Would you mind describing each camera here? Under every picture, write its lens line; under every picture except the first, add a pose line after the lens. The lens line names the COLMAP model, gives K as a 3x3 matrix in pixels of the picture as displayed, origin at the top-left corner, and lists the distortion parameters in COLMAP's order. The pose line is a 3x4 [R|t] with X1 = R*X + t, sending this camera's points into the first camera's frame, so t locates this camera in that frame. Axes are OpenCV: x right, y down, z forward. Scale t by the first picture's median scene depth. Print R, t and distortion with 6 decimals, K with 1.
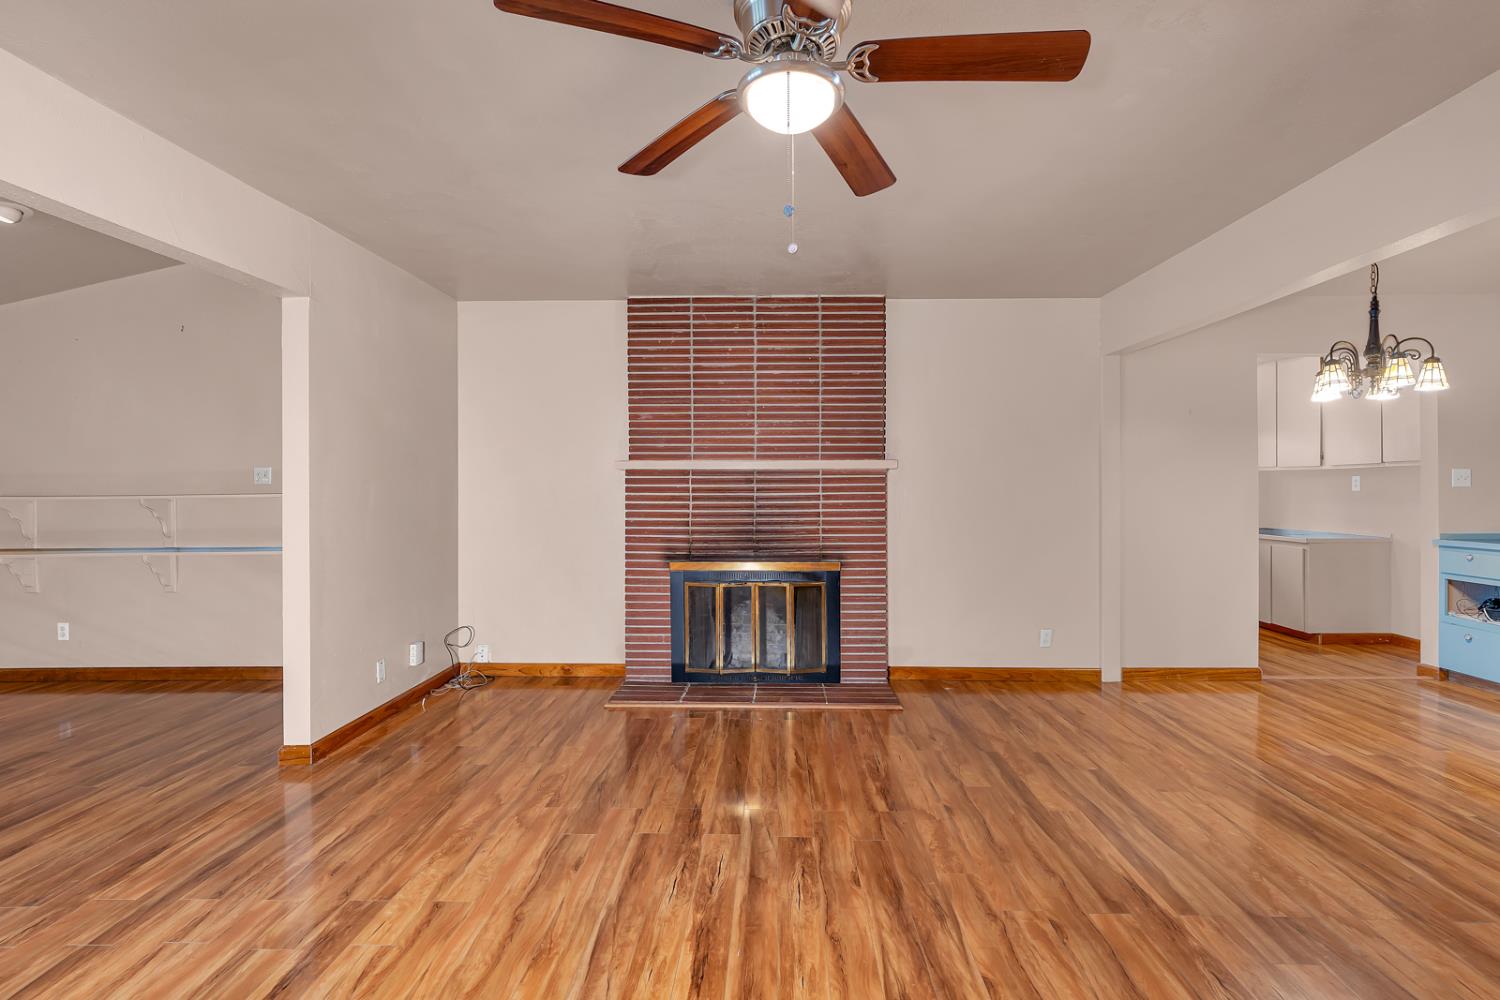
lens RADIAL K [[681.9, 0, 777.9], [0, 681.9, 491.4], [0, 0, 1]] dist [-0.004970, 0.001494]
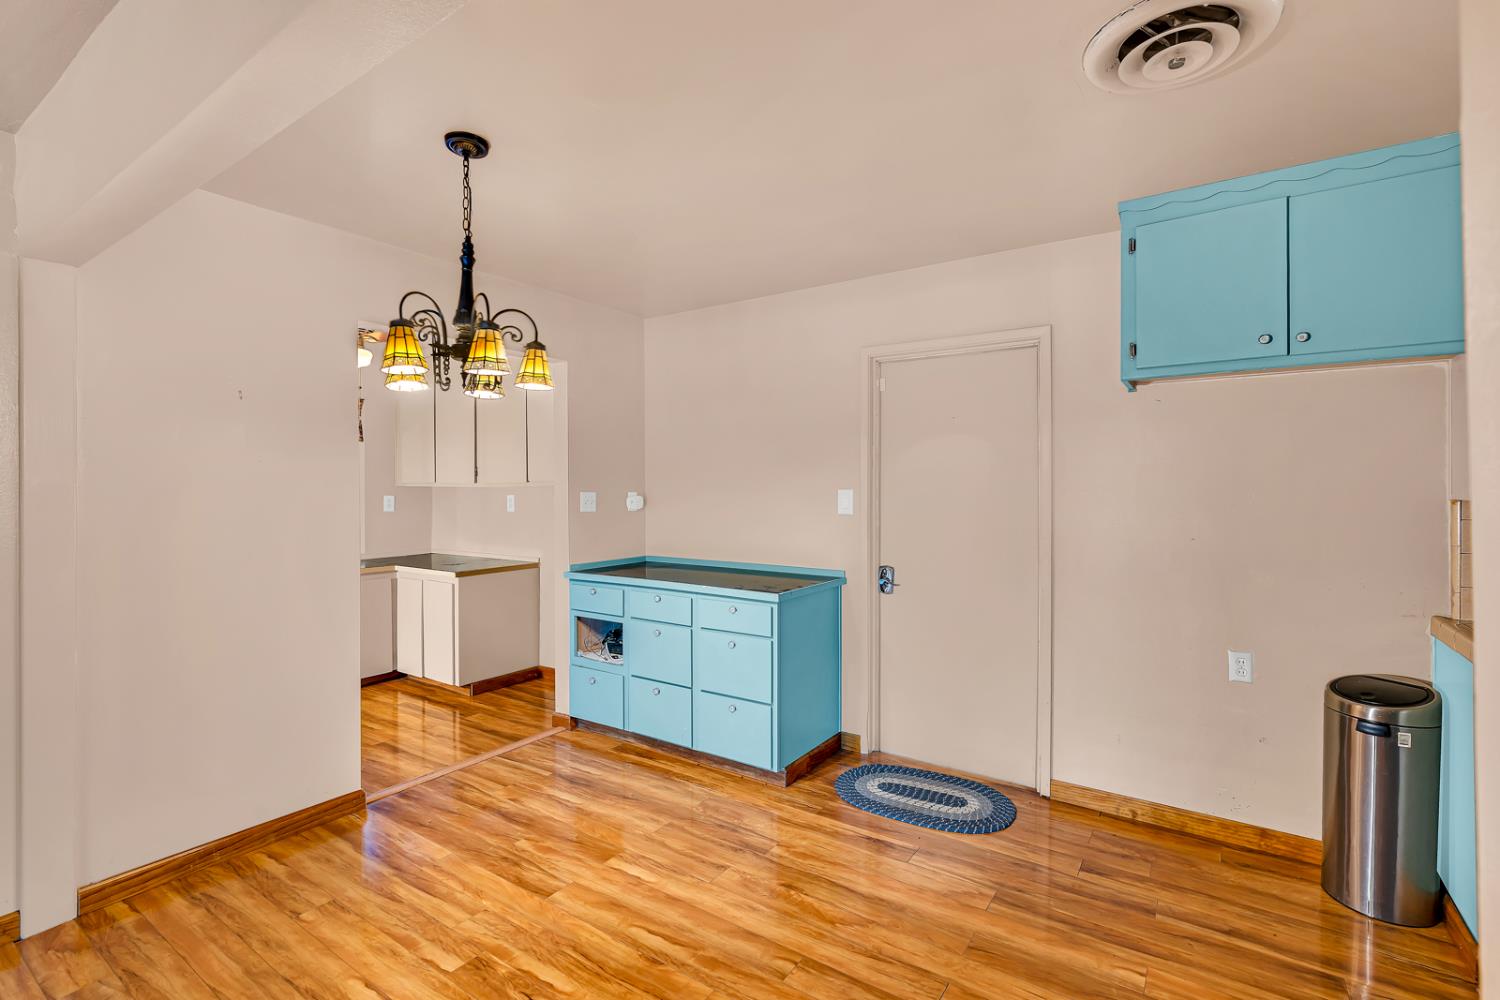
lens RADIAL K [[681.9, 0, 752.3], [0, 681.9, 495.7], [0, 0, 1]] dist [-0.004970, 0.001494]
pose [[0.550161, -0.003432, 0.835051, 0.367996], [0.002872, 0.999993, 0.002217, -0.030449], [-0.835054, 0.001179, 0.550167, 0.316619]]
